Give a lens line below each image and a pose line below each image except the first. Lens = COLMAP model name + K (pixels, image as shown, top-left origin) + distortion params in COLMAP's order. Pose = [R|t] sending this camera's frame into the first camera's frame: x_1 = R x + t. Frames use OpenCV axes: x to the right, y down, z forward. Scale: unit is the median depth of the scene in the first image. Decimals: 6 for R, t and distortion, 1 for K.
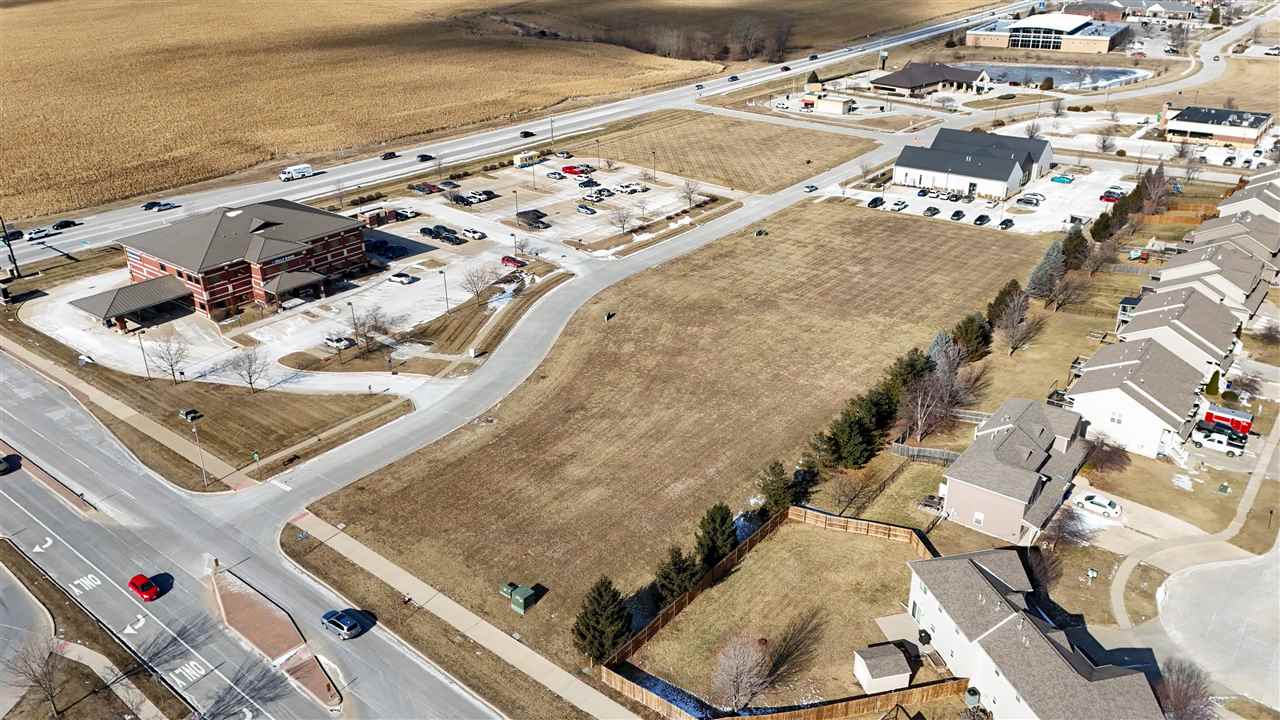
lens RADIAL K [[950.1, 0, 640.9], [0, 950.1, 401.9], [0, 0, 1]] dist [0.089040, -0.092793]
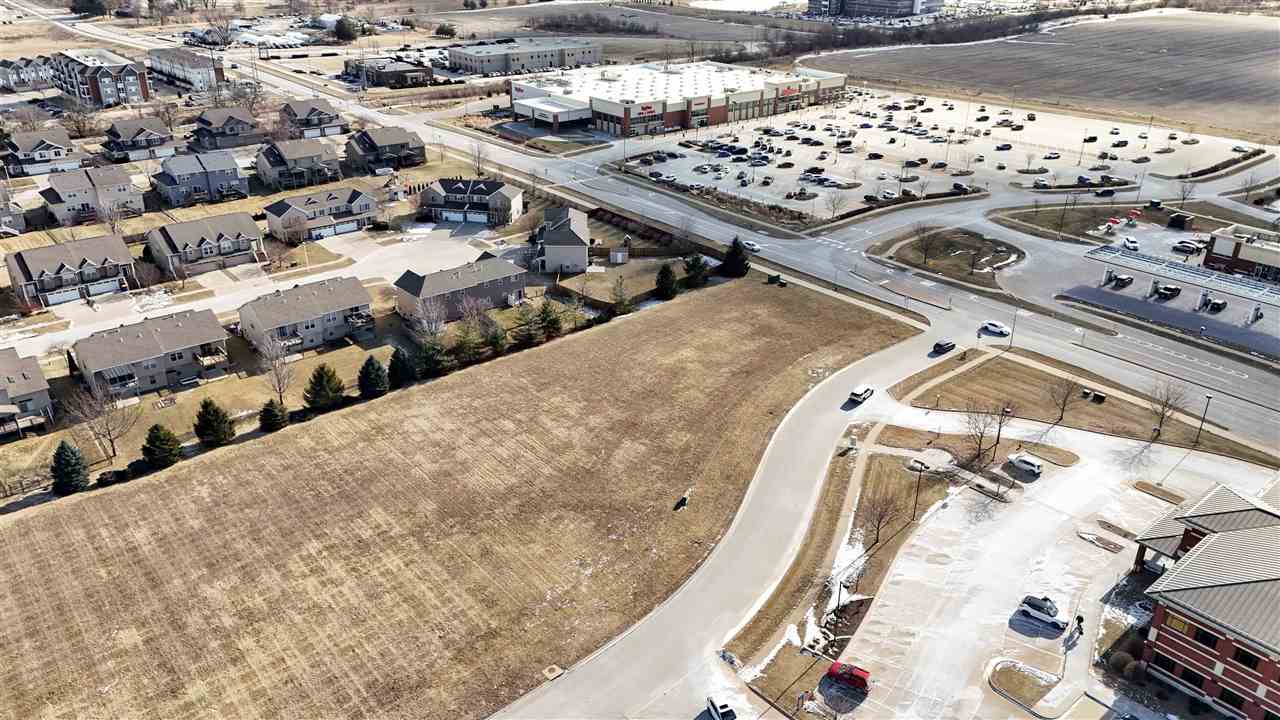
lens RADIAL K [[934.7, 0, 642.1], [0, 934.7, 361.1], [0, 0, 1]] dist [0.088507, -0.083109]
pose [[-0.981628, -0.082533, 0.172030, -0.094107], [0.087138, 0.608176, 0.789005, -0.588502], [-0.169743, 0.789500, -0.589811, 1.094574]]
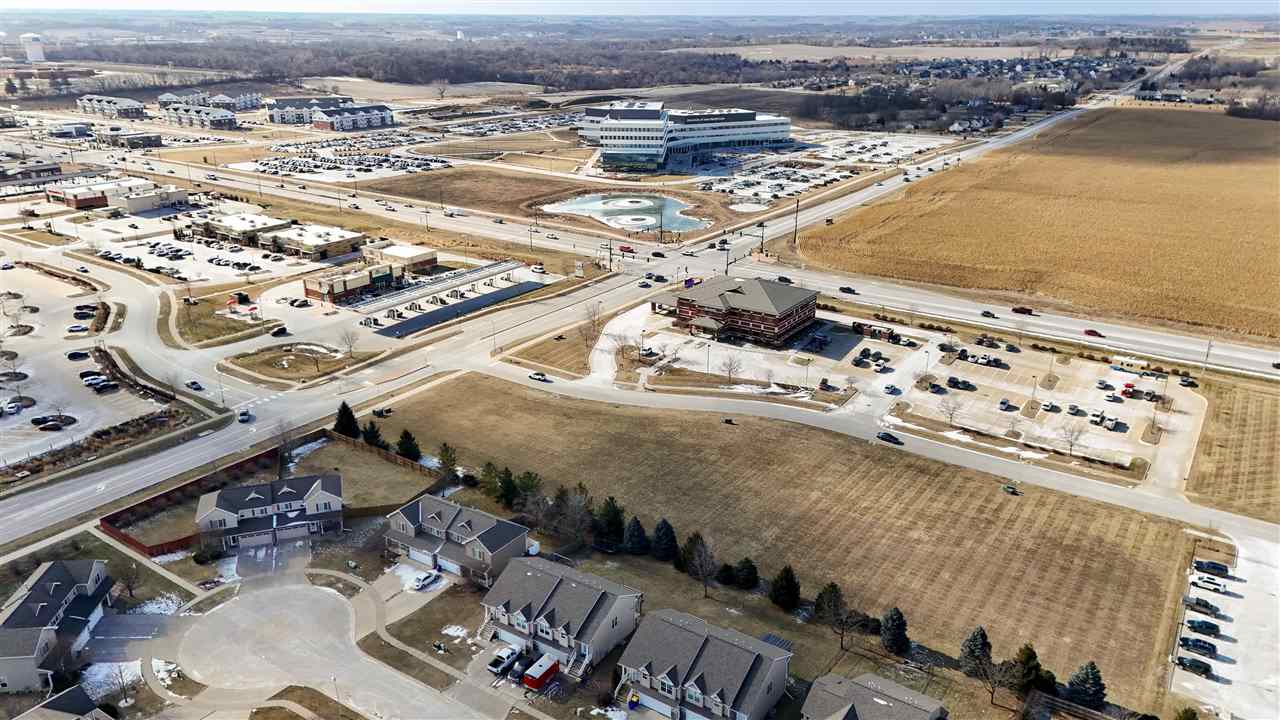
lens RADIAL K [[938.4, 0, 637.4], [0, 938.4, 356.9], [0, 0, 1]] dist [0.090453, -0.082756]
pose [[0.082436, 0.355297, -0.931111, 0.910897], [-0.469619, 0.837907, 0.278154, -0.376942], [0.879012, 0.414338, 0.235928, 0.447909]]
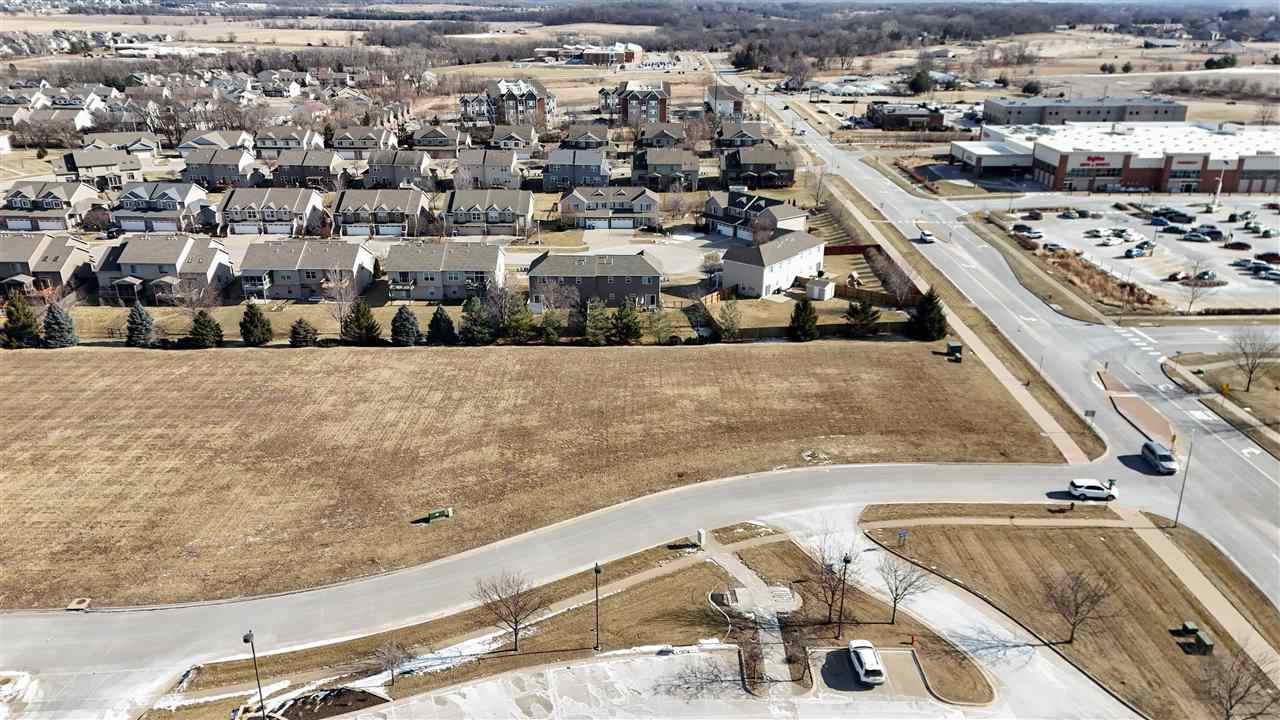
lens RADIAL K [[934.7, 0, 642.1], [0, 934.7, 361.1], [0, 0, 1]] dist [0.088507, -0.083109]
pose [[-0.613273, -0.274630, 0.740591, -0.416460], [0.370727, 0.727840, 0.576896, -0.361965], [-0.697465, 0.628352, -0.344552, 0.854835]]
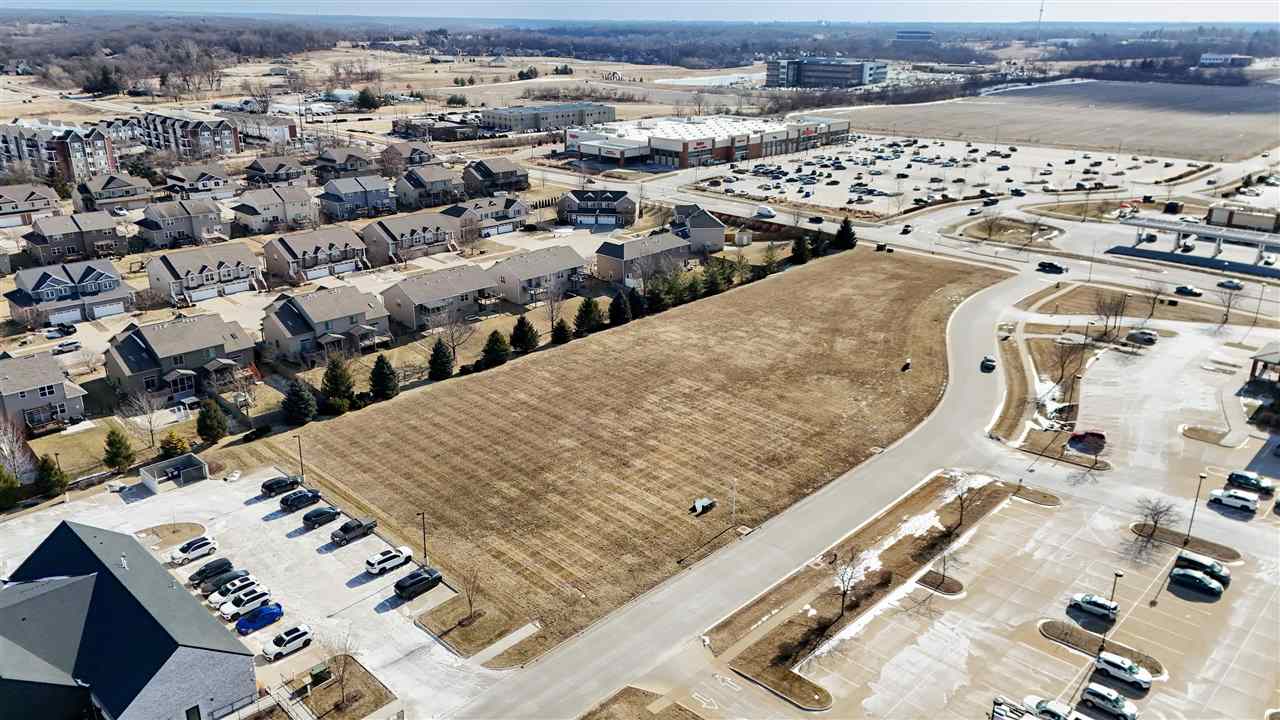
lens RADIAL K [[923.8, 0, 640.0], [0, 923.8, 360.0], [0, 0, 1]] dist [0.088335, -0.079611]
pose [[-0.994352, -0.031463, 0.101358, 0.115870], [0.054156, 0.670927, 0.739543, -0.662633], [-0.091272, 0.740856, -0.665434, 1.347912]]
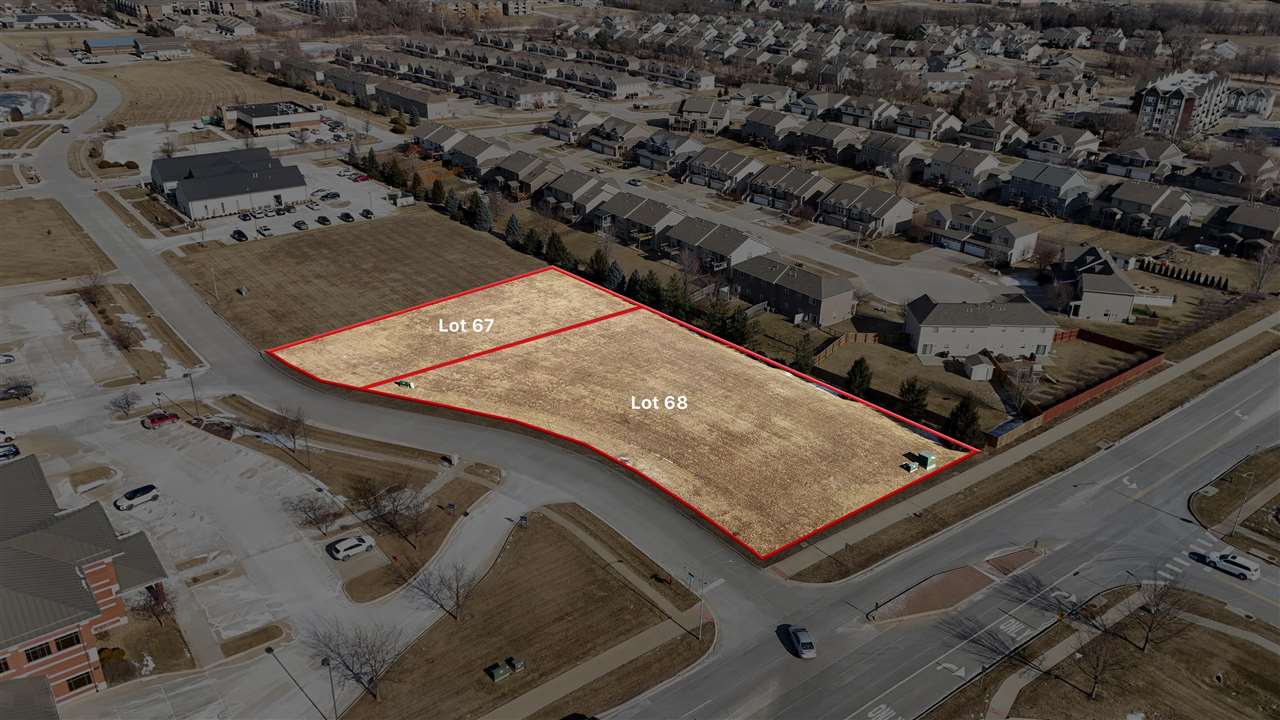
lens RADIAL K [[938.4, 0, 637.4], [0, 938.4, 356.9], [0, 0, 1]] dist [0.090453, -0.082756]
pose [[0.231533, -0.394662, 0.889176, -0.626297], [0.433705, 0.860029, 0.268792, -0.210005], [-0.870800, 0.323406, 0.370292, 0.380708]]
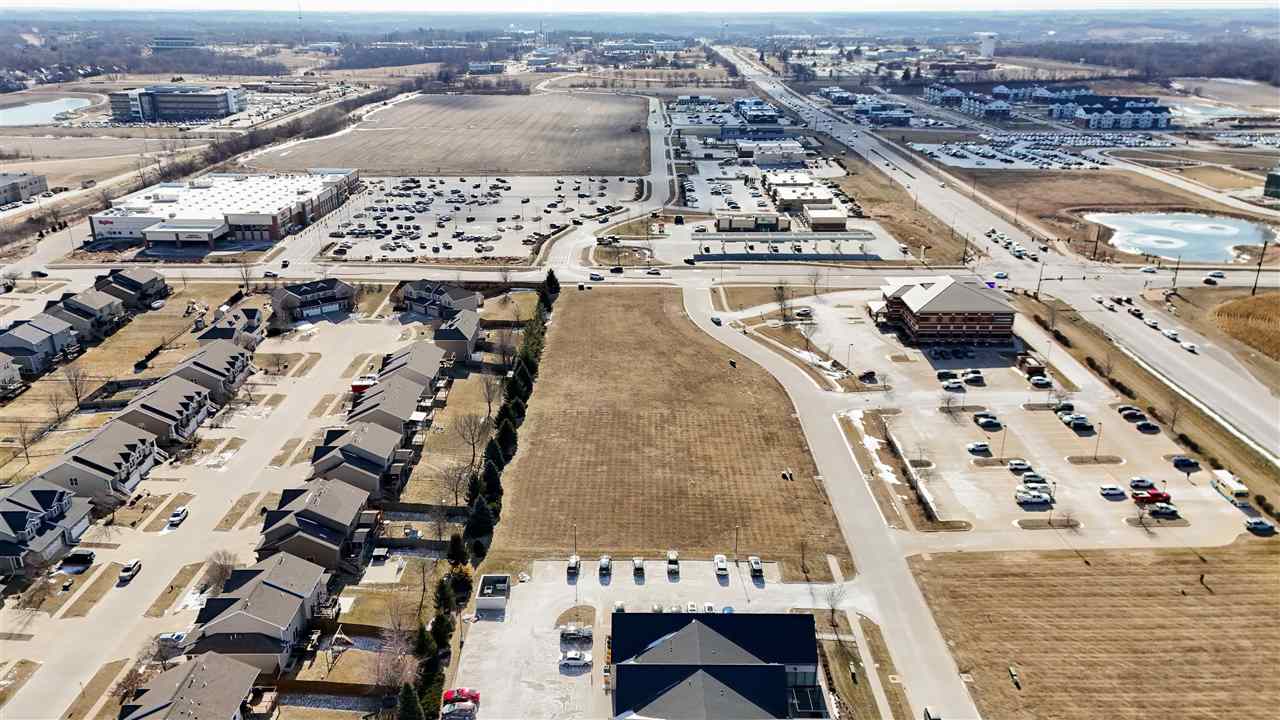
lens RADIAL K [[938.4, 0, 637.4], [0, 938.4, 356.9], [0, 0, 1]] dist [0.090453, -0.082756]
pose [[-0.789890, 0.224480, -0.570685, 0.759791], [-0.276917, 0.699752, 0.658532, -0.842485], [0.547166, 0.678200, -0.490565, 1.334867]]
